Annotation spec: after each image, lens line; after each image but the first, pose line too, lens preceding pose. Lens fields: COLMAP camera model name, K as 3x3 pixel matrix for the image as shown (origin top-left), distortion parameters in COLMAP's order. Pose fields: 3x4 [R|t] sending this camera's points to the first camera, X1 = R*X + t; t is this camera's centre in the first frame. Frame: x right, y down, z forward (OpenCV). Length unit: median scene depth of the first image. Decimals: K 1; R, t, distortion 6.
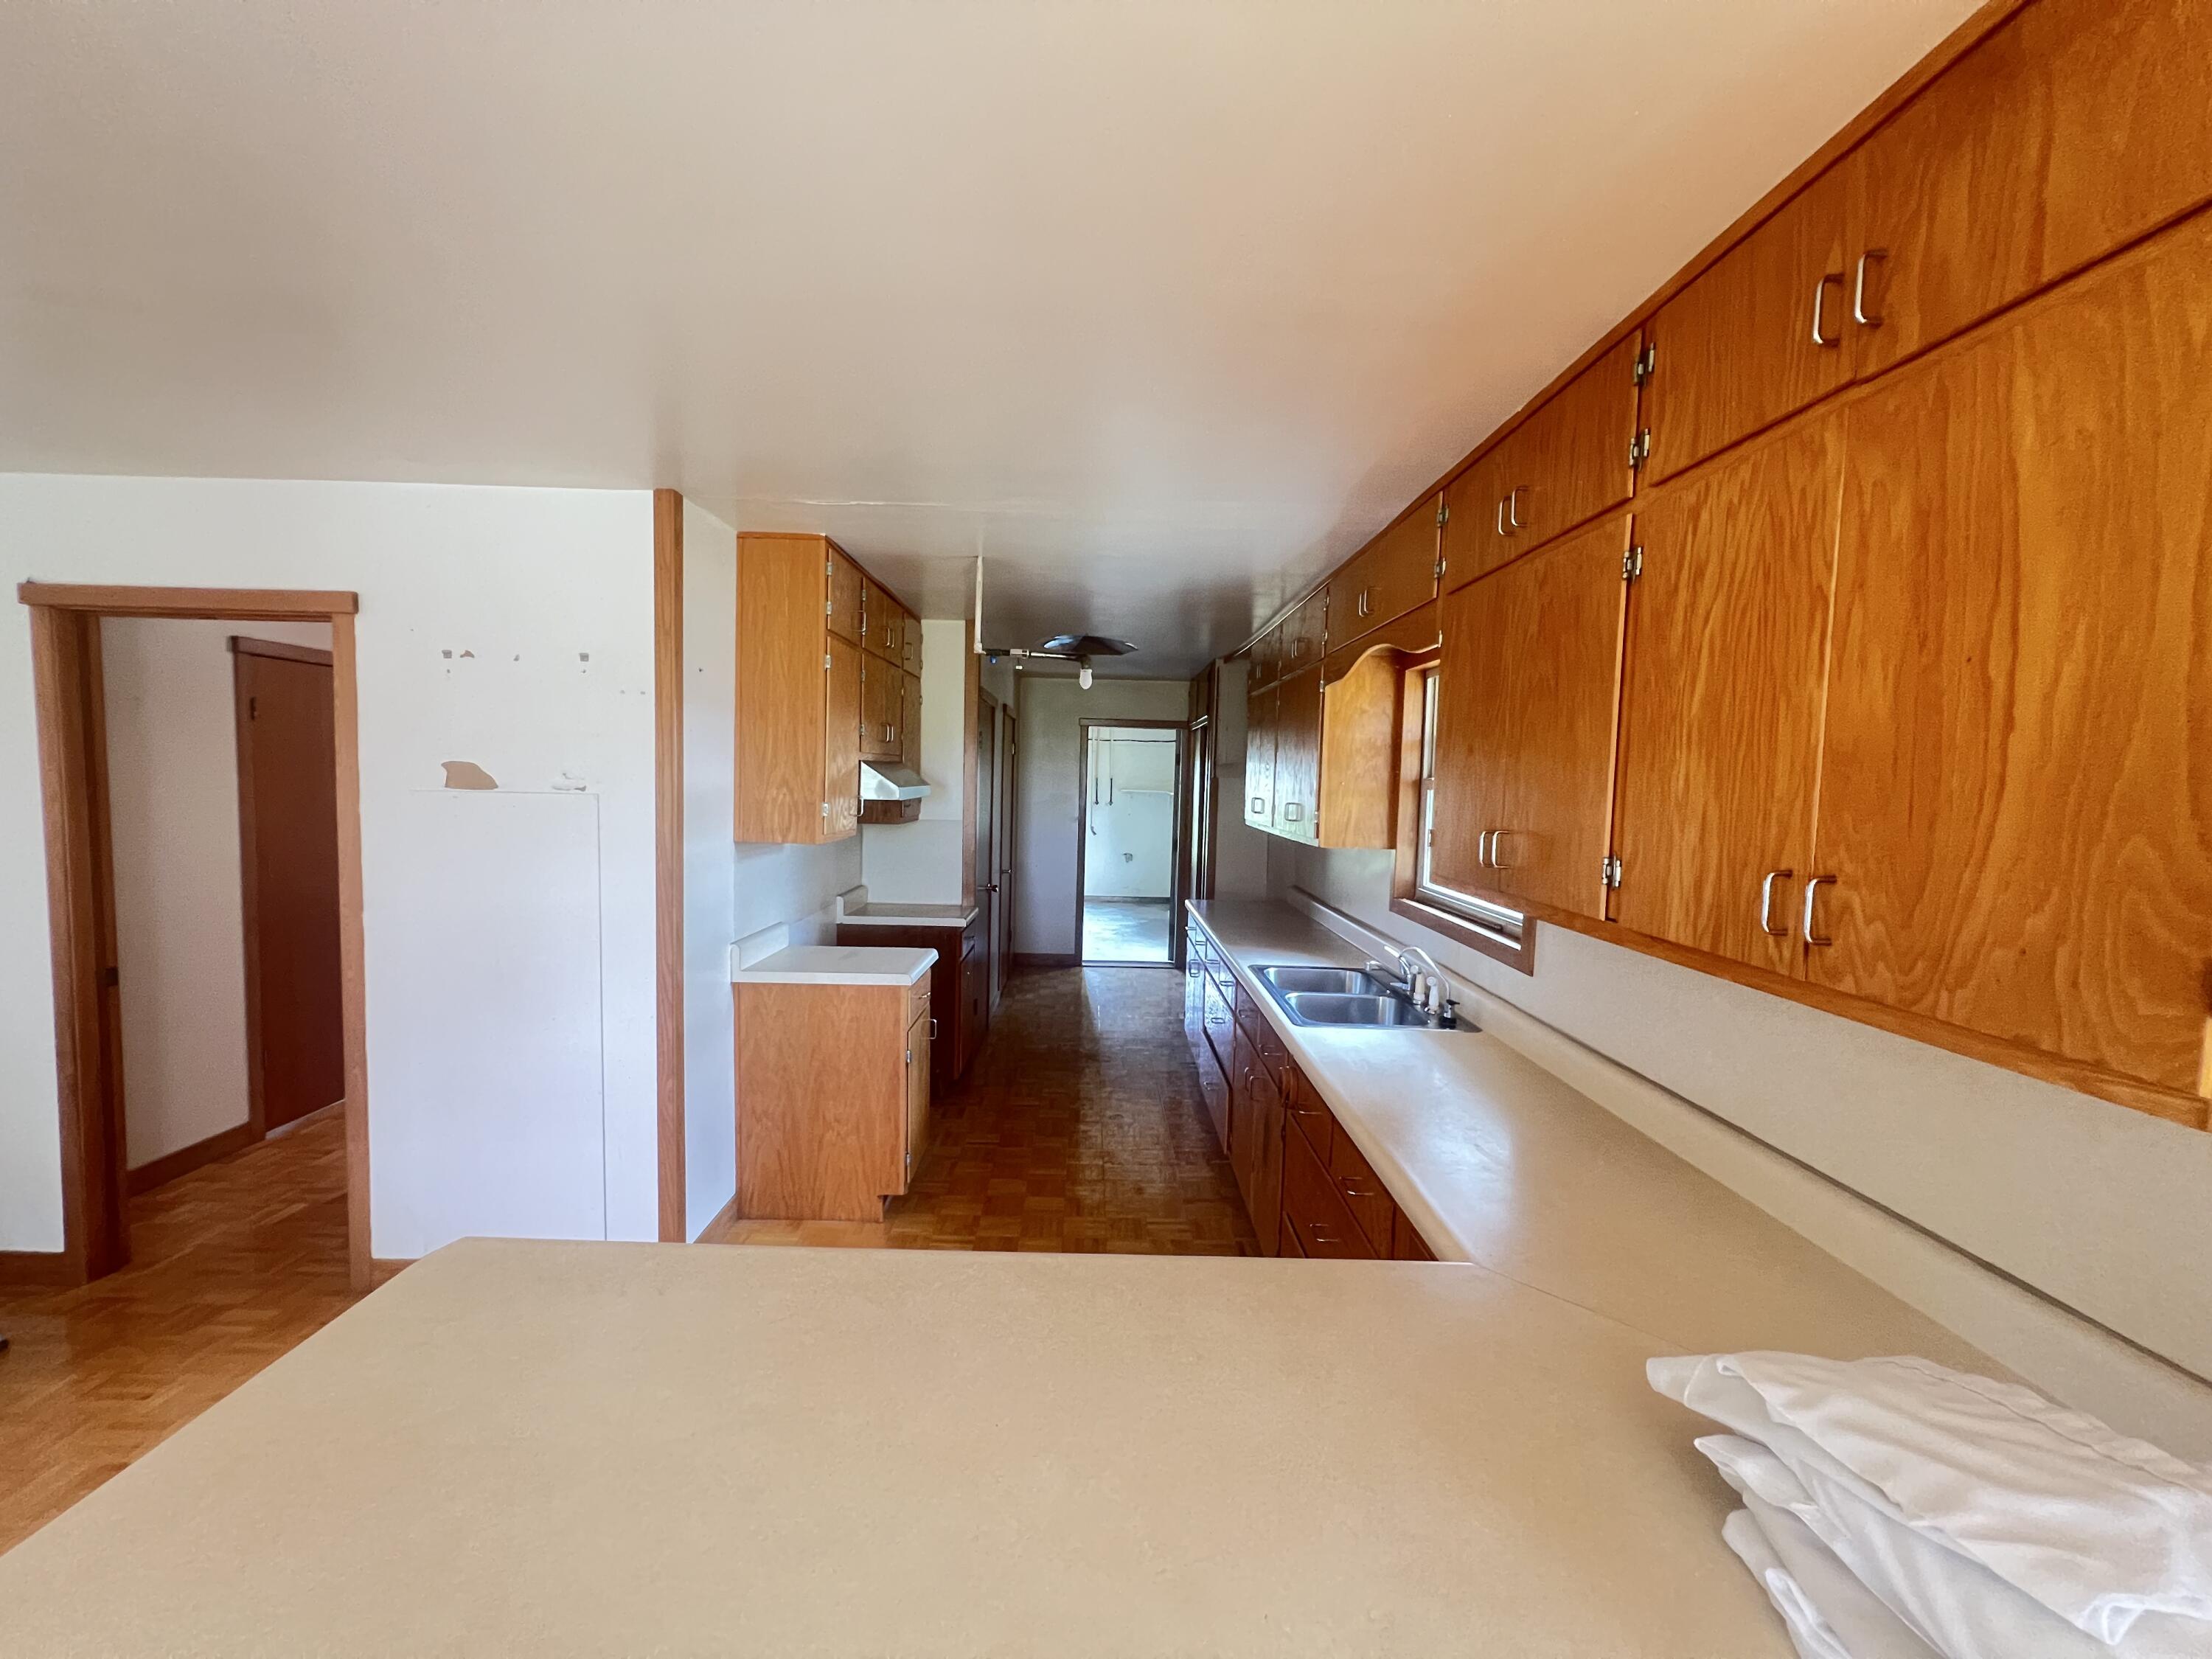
lens RADIAL K [[888.3, 0, 1102.8], [0, 888.3, 835.4], [0, 0, 1]] dist [-0.002109, 0.000923]
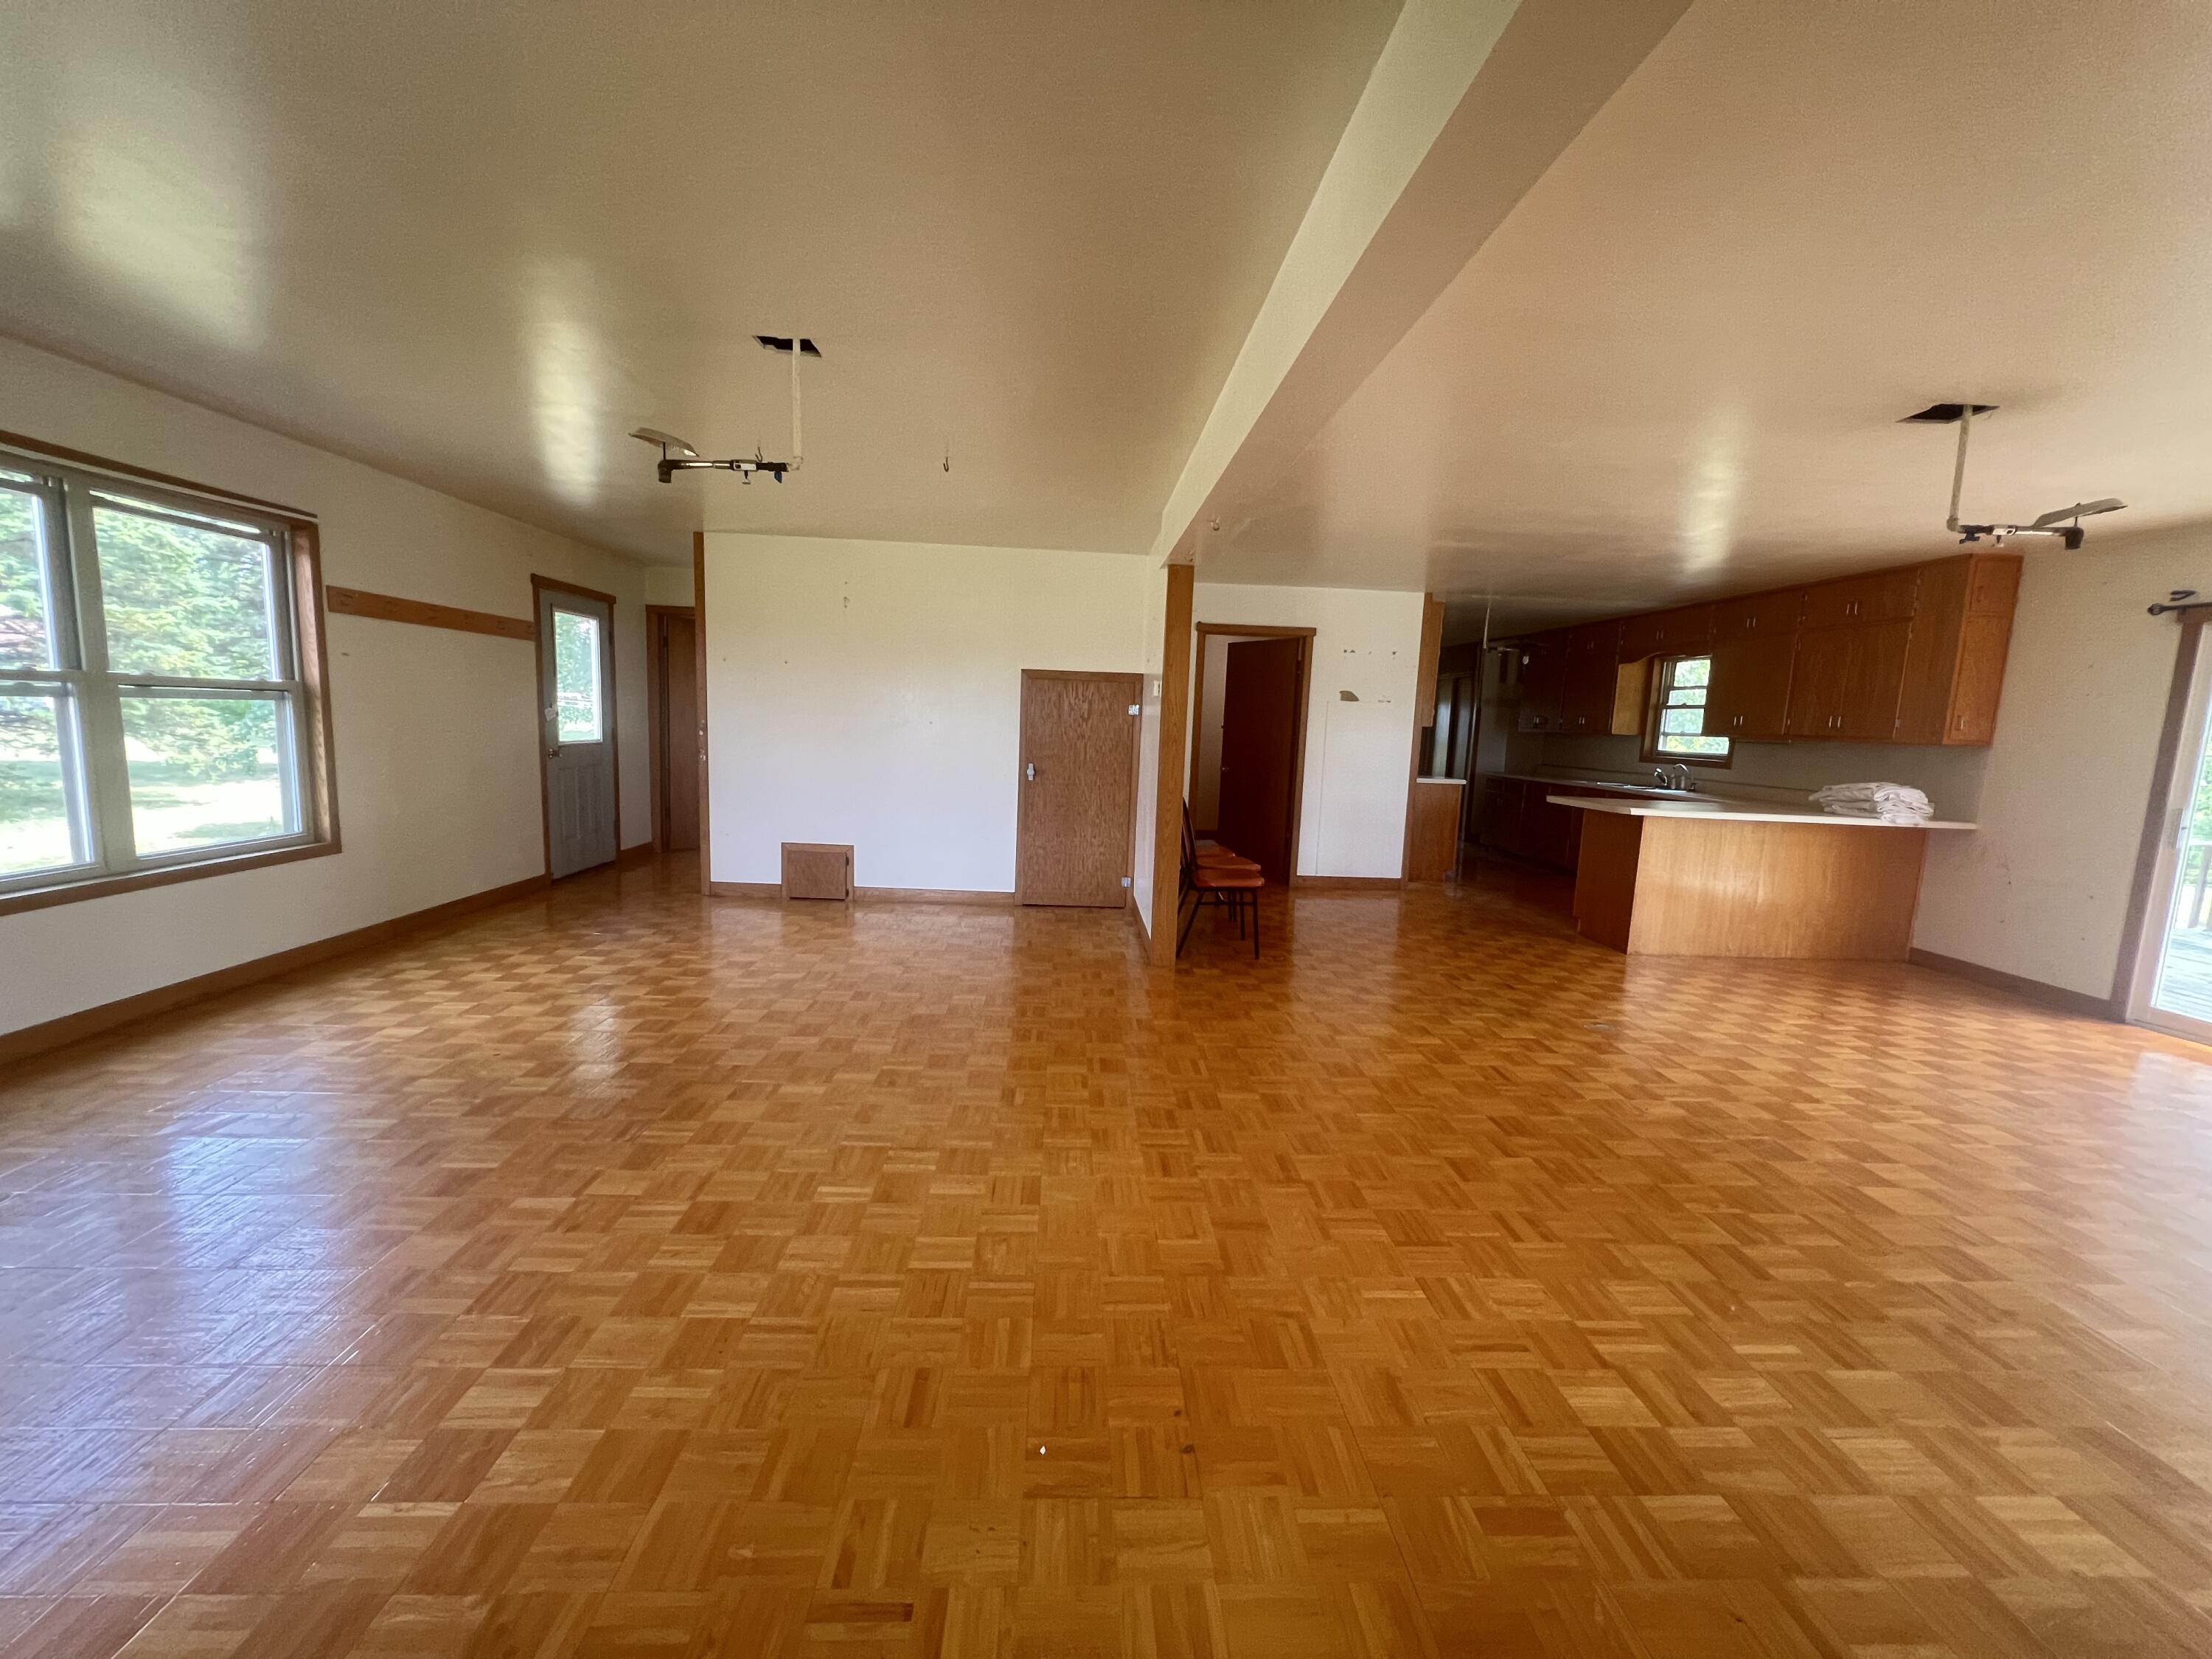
lens RADIAL K [[888.3, 0, 1098.7], [0, 888.3, 834.4], [0, 0, 1]] dist [-0.002109, 0.000923]
pose [[0.999398, 0.011021, 0.032881, -1.583404], [-0.013093, 0.997897, 0.063486, 0.195801], [-0.032113, -0.063879, 0.997441, -1.747680]]
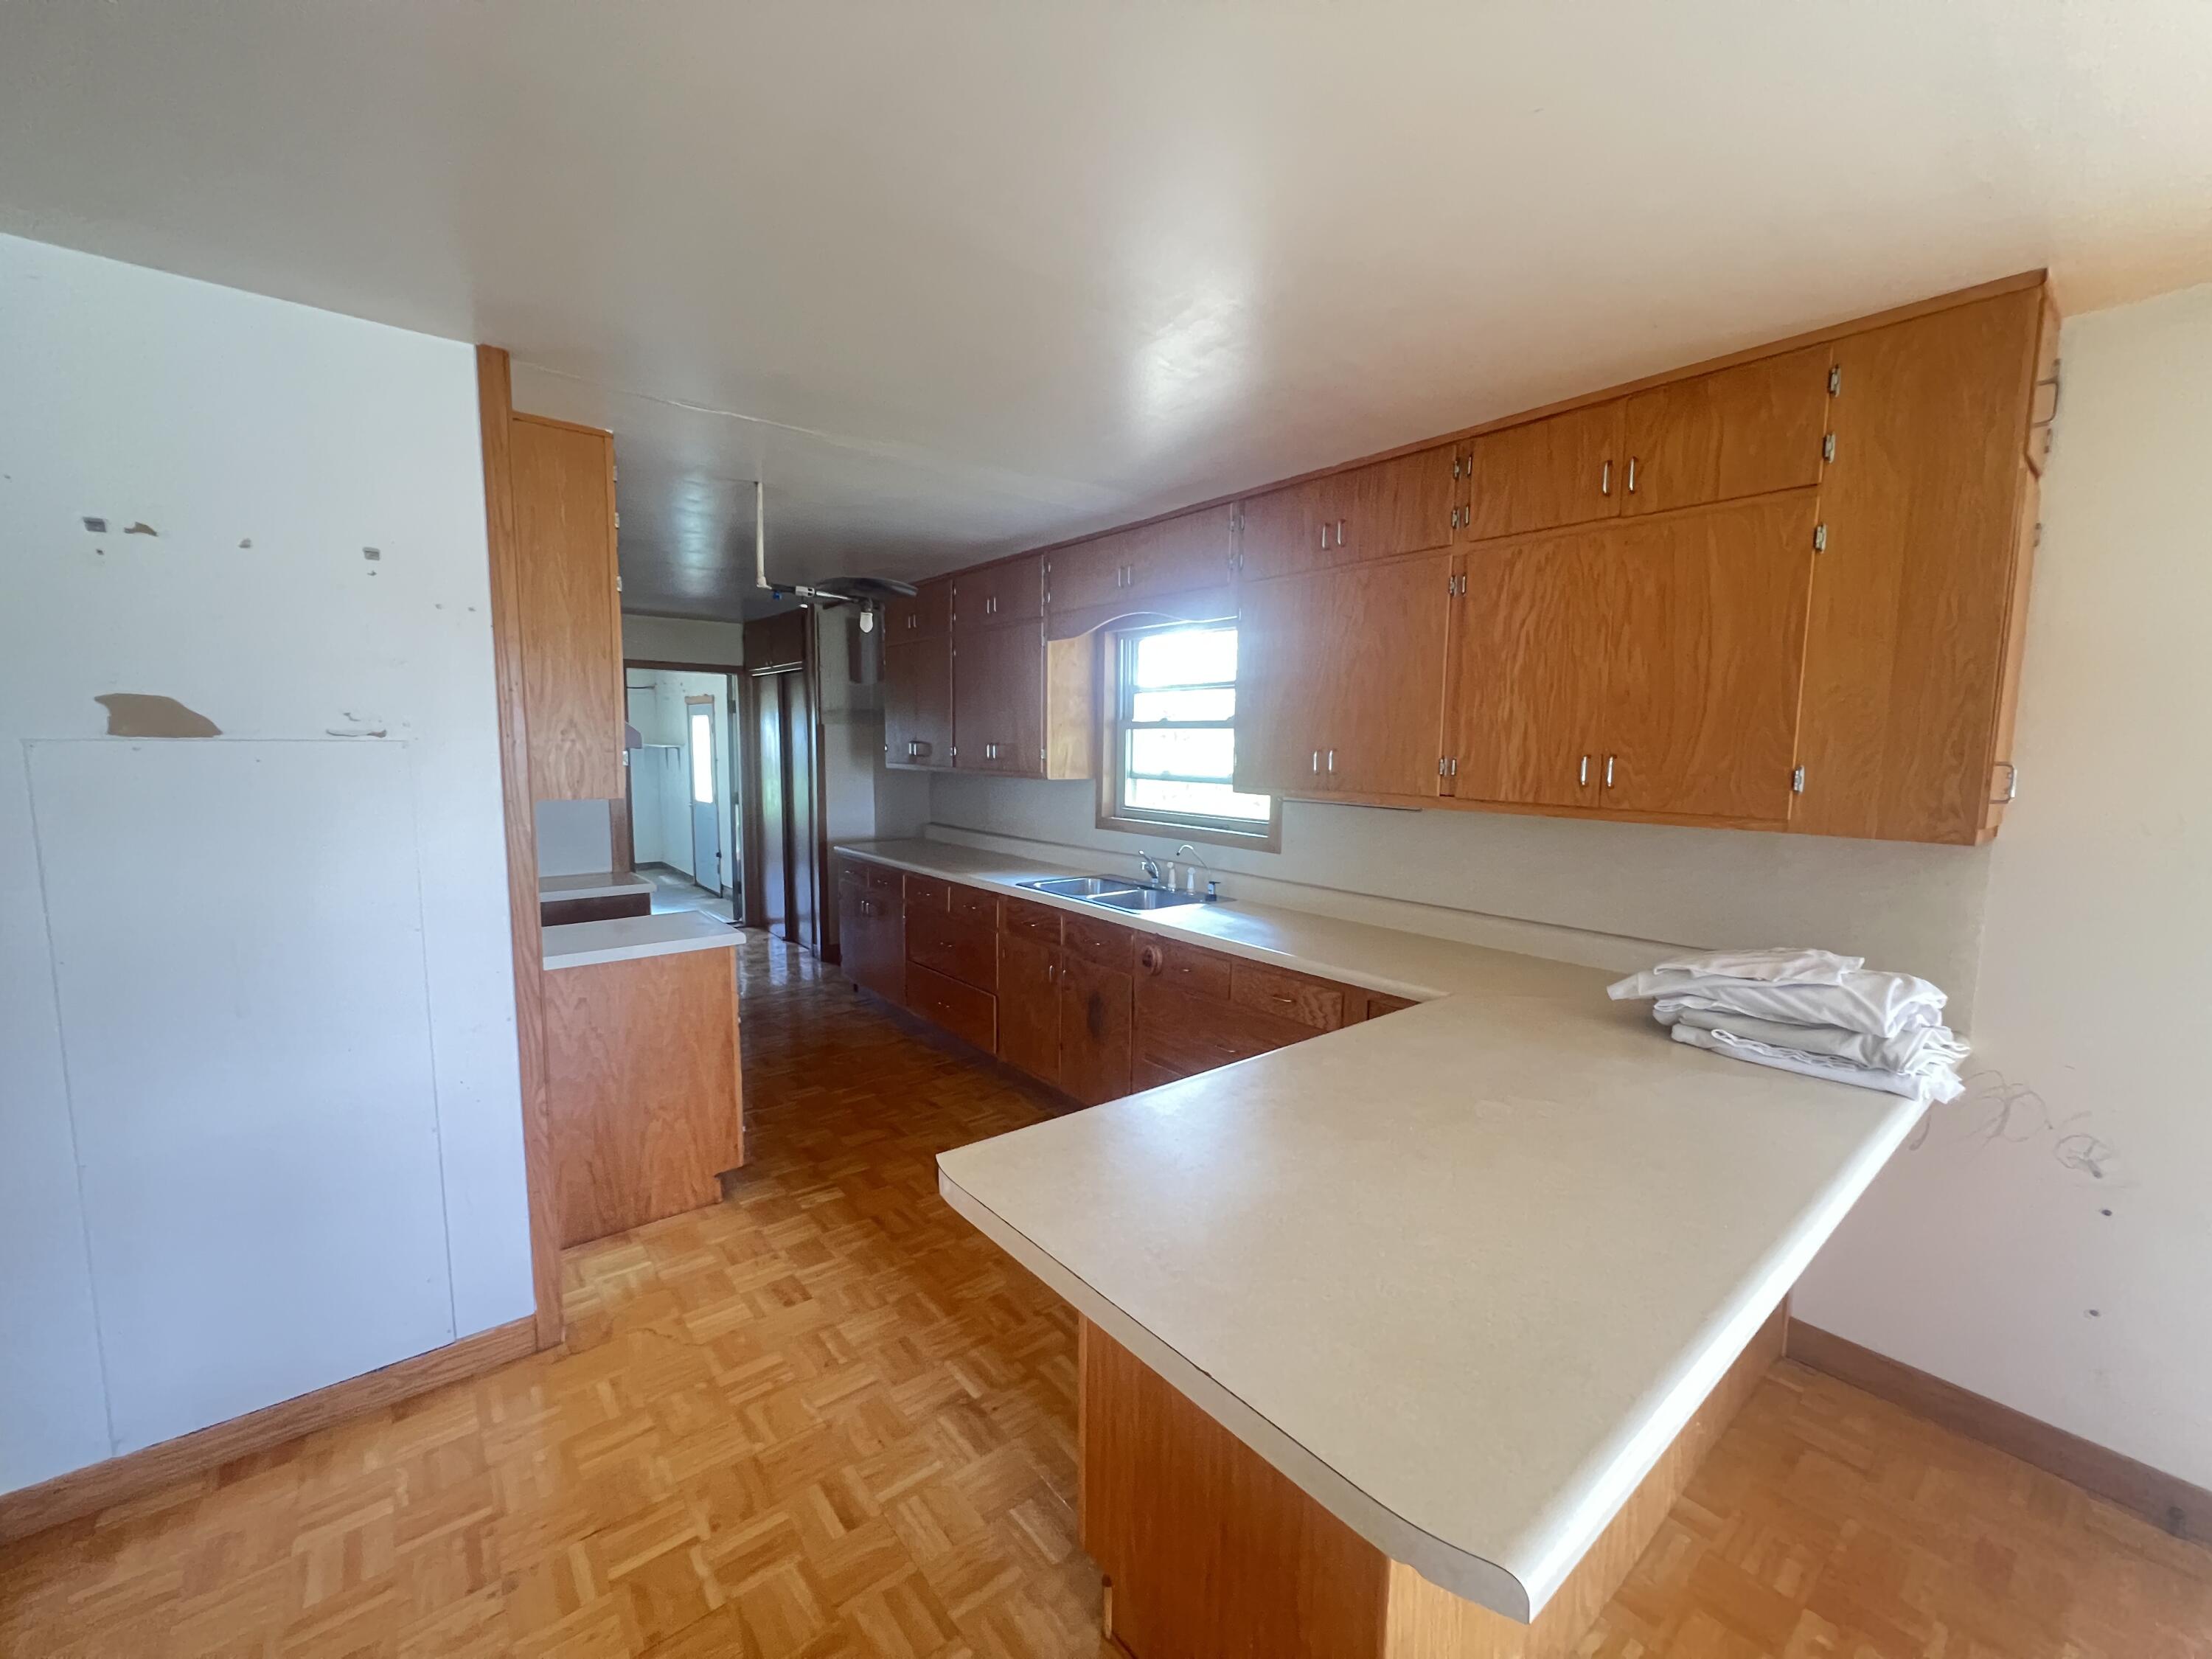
lens RADIAL K [[888.3, 0, 1100.7], [0, 888.3, 837.6], [0, 0, 1]] dist [-0.002109, 0.000923]
pose [[0.781451, -0.085031, 0.618146, -0.586449], [0.050536, 0.996042, 0.073126, 0.010107], [-0.621917, -0.025905, 0.782655, 0.043511]]
